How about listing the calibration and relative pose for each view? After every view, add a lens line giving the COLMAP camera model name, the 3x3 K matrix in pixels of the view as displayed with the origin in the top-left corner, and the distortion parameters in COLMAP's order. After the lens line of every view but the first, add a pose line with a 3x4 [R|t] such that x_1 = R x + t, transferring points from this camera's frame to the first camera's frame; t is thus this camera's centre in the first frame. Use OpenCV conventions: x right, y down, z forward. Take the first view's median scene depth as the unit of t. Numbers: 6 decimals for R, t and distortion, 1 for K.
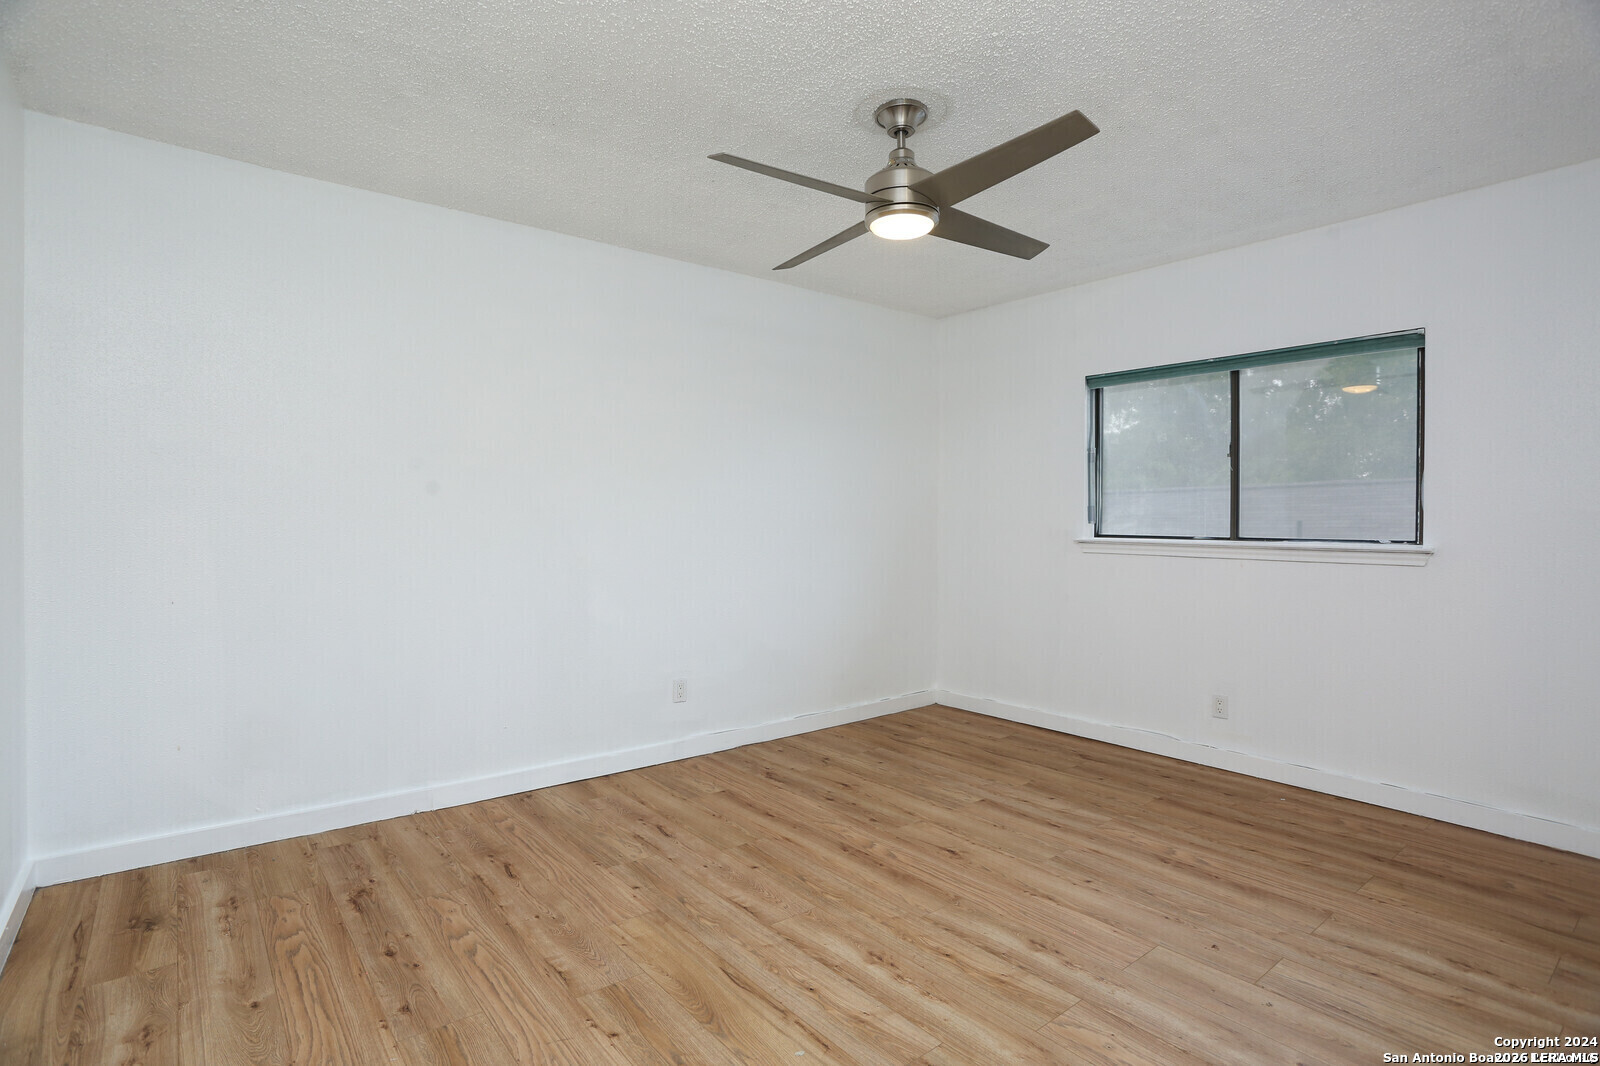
lens RADIAL K [[802.2, 0, 800.0], [0, 802.2, 529.0], [0, 0, 1]] dist [-0.073376, 0.035234]
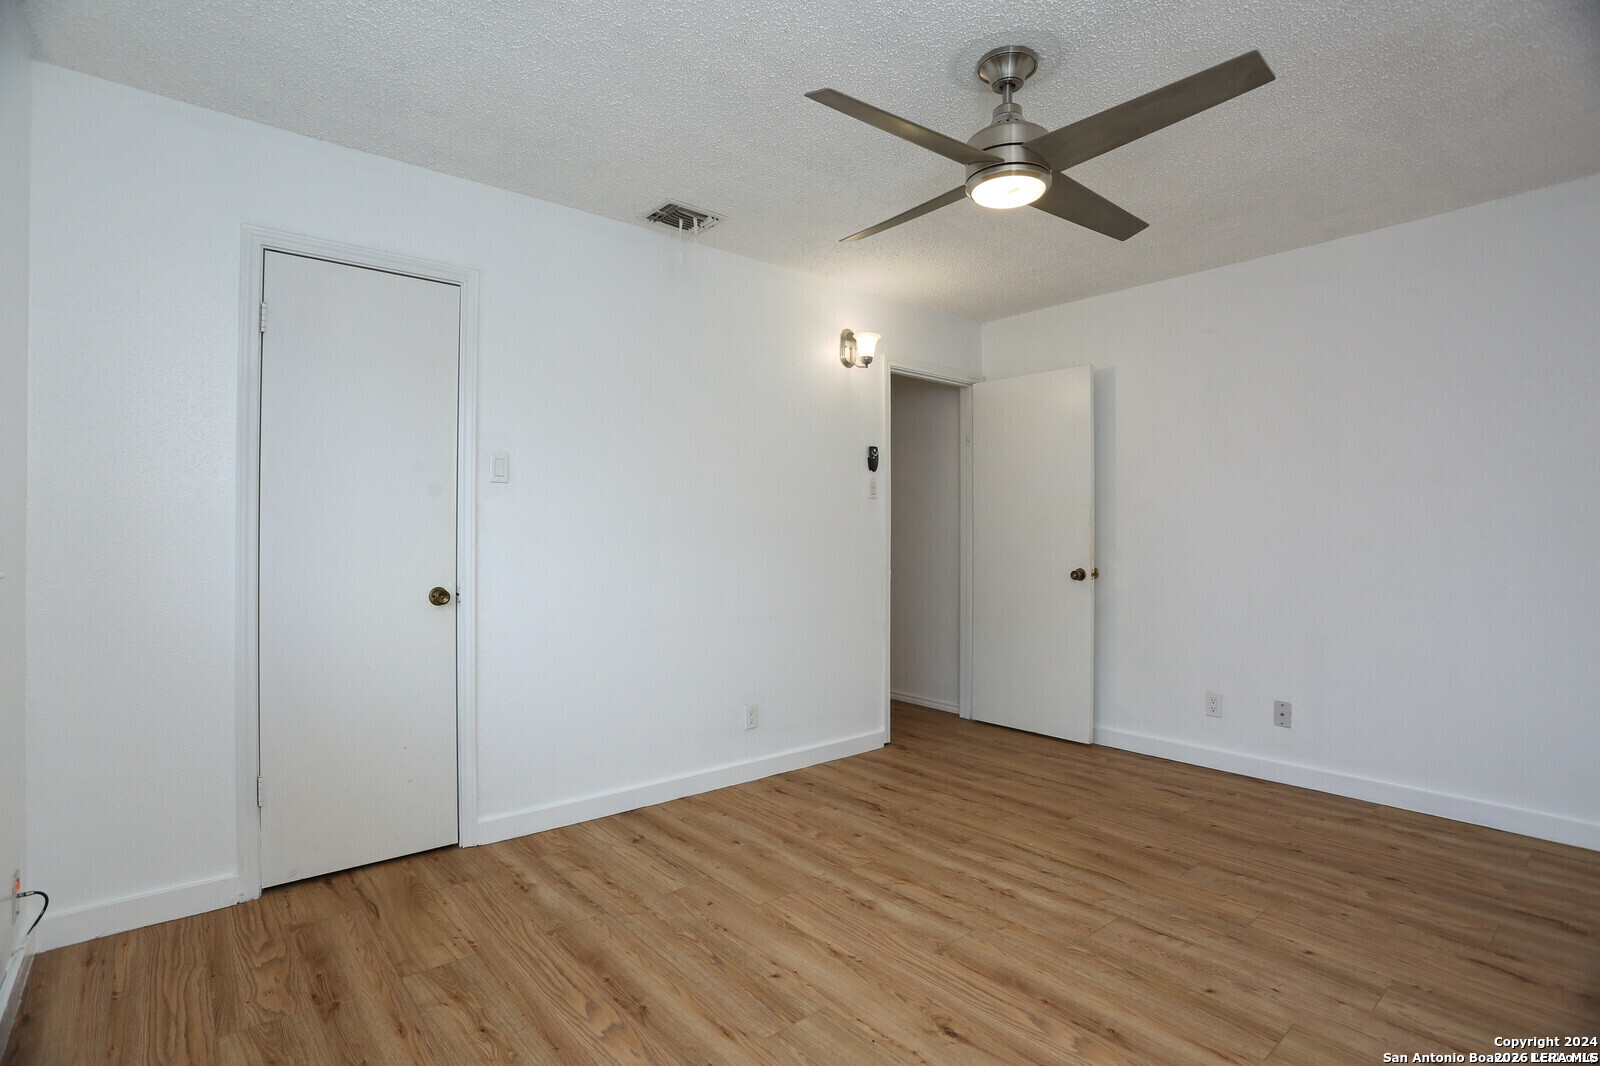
lens RADIAL K [[793.8, 0, 774.2], [0, 793.8, 529.8], [0, 0, 1]] dist [-0.077507, 0.037375]
pose [[-0.999985, -0.004505, 0.003261, 0.403053], [-0.004478, 0.999957, 0.008181, -0.014796], [-0.003297, 0.008166, -0.999961, 1.958334]]
